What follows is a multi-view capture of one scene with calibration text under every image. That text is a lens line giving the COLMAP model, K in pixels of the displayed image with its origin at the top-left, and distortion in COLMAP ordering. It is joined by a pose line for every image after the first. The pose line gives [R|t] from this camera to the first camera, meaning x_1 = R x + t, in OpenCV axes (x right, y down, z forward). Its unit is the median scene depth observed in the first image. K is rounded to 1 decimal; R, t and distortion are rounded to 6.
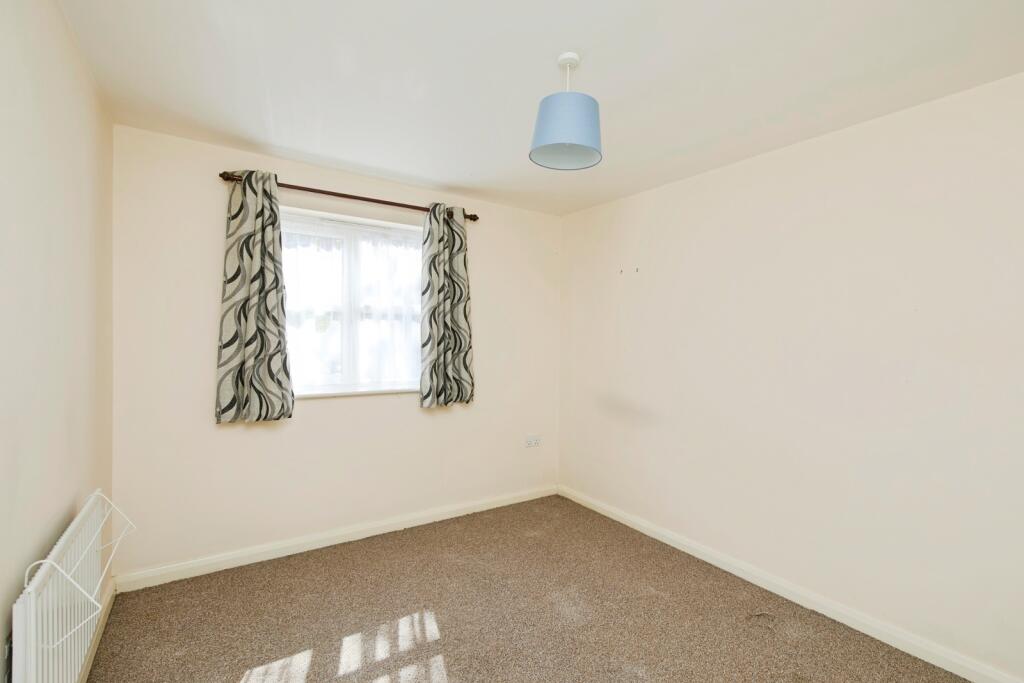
lens RADIAL K [[477.4, 0, 513.7], [0, 477.4, 342.1], [0, 0, 1]] dist [0.005134, 0.000433]
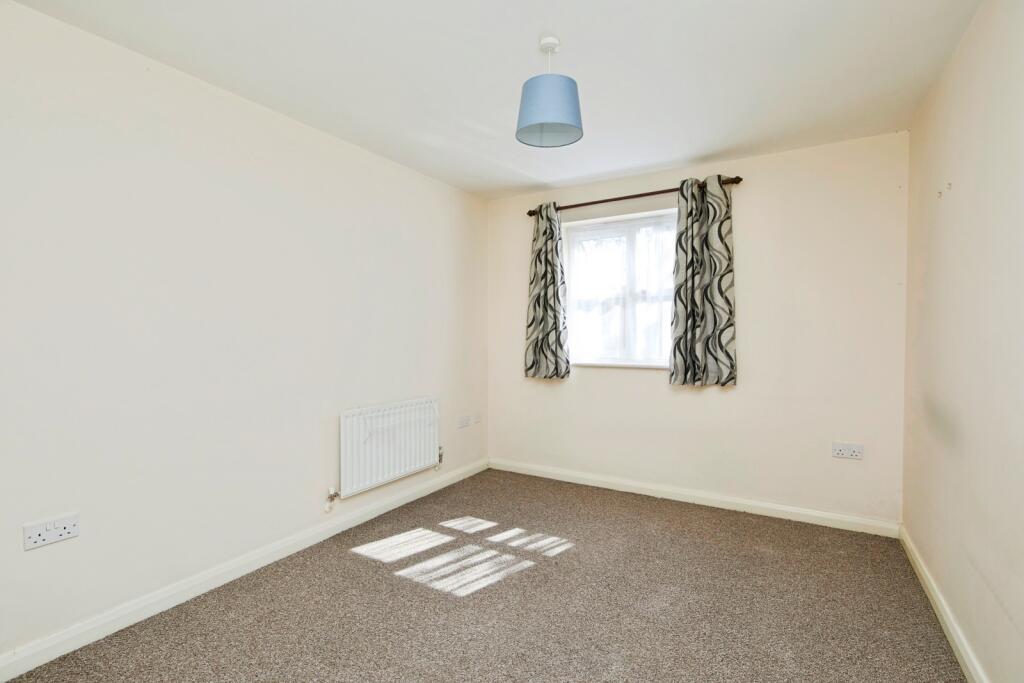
lens RADIAL K [[475.0, 0, 511.7], [0, 475.0, 339.1], [0, 0, 1]] dist [-0.002898, 0.001158]
pose [[0.413792, -0.001649, -0.910370, 0.687997], [-0.001977, 0.999994, -0.002710, 0.050615], [0.910369, 0.002921, 0.413787, 0.307912]]
